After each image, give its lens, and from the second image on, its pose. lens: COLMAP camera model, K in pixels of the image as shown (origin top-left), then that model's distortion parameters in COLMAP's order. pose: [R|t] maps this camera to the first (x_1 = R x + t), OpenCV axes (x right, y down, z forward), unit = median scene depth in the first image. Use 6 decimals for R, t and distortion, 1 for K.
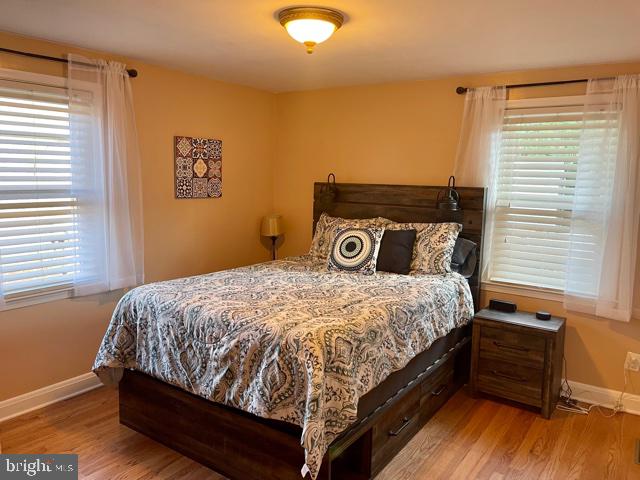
lens RADIAL K [[490.5, 0, 319.5], [0, 490.5, 248.8], [0, 0, 1]] dist [0.076265, -0.109244]
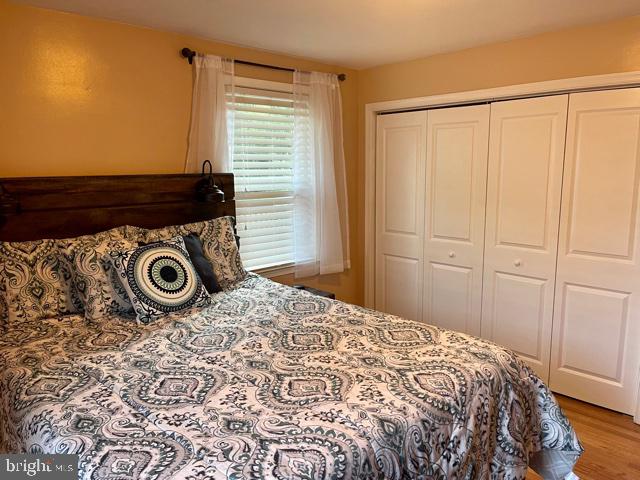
lens RADIAL K [[490.5, 0, 319.5], [0, 490.5, 248.8], [0, 0, 1]] dist [0.076265, -0.109244]
pose [[0.189176, -0.194115, 0.962565, -0.517250], [0.161039, 0.973126, 0.164595, -0.111092], [-0.968648, 0.123873, 0.215353, 0.671128]]
